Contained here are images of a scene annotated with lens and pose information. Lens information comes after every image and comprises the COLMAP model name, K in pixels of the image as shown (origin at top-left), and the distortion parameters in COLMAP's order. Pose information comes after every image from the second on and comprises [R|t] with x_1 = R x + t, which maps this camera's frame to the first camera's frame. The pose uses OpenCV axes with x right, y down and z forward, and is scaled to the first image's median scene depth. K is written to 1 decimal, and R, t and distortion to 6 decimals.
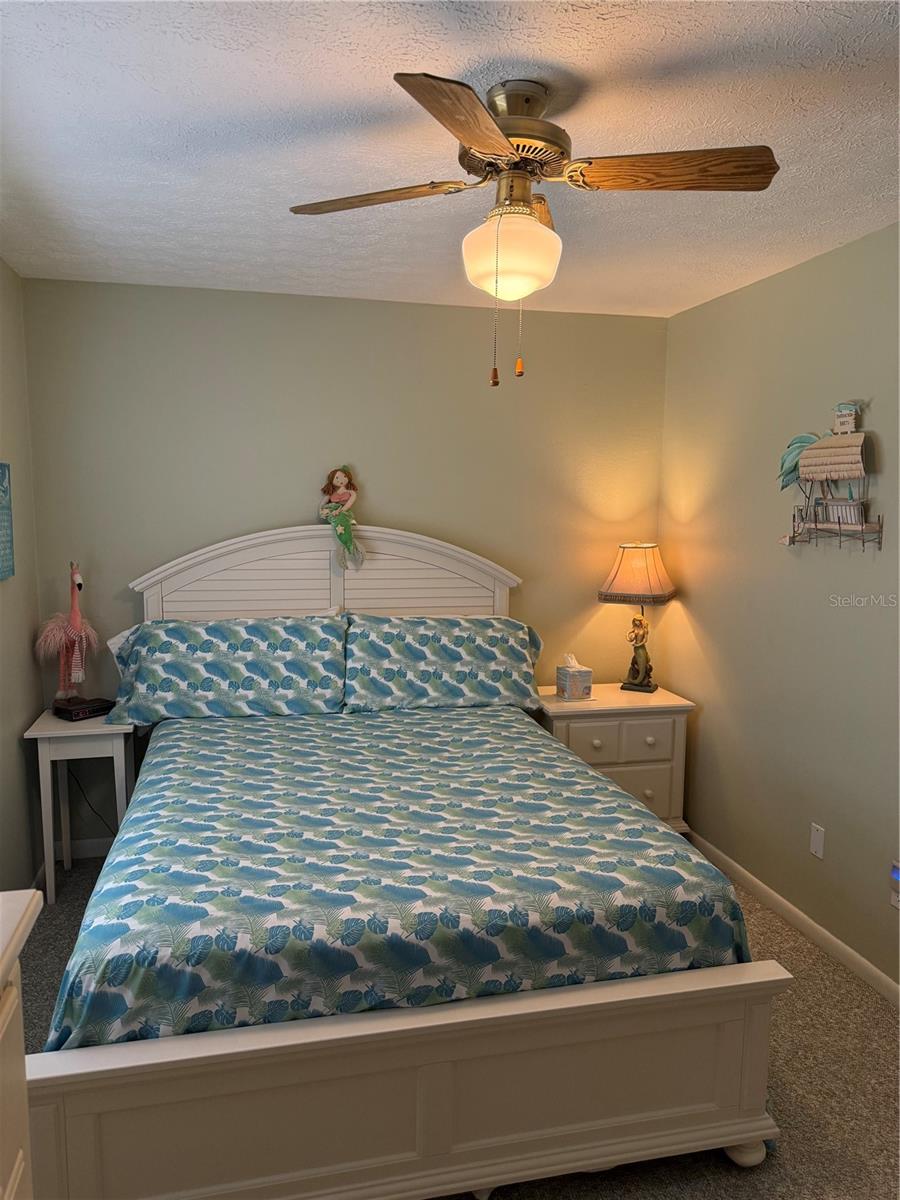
lens RADIAL K [[819.4, 0, 451.7], [0, 819.4, 610.8], [0, 0, 1]] dist [0.067844, -0.090909]
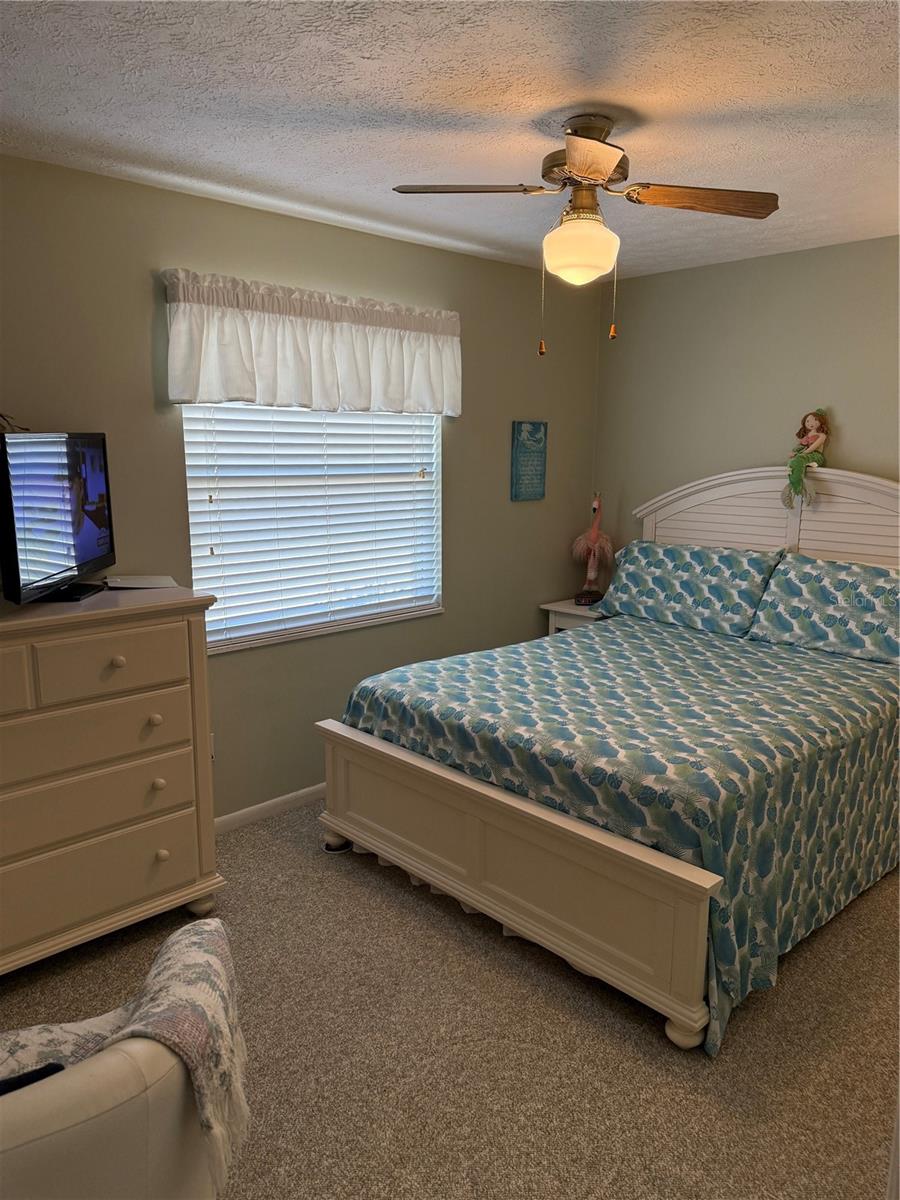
lens RADIAL K [[819.4, 0, 451.7], [0, 819.4, 610.8], [0, 0, 1]] dist [0.067844, -0.090909]
pose [[0.523780, 0.163206, -0.836073, 0.708126], [-0.114623, 0.986052, 0.120674, -0.000839], [0.844107, 0.032626, 0.535182, 0.090440]]
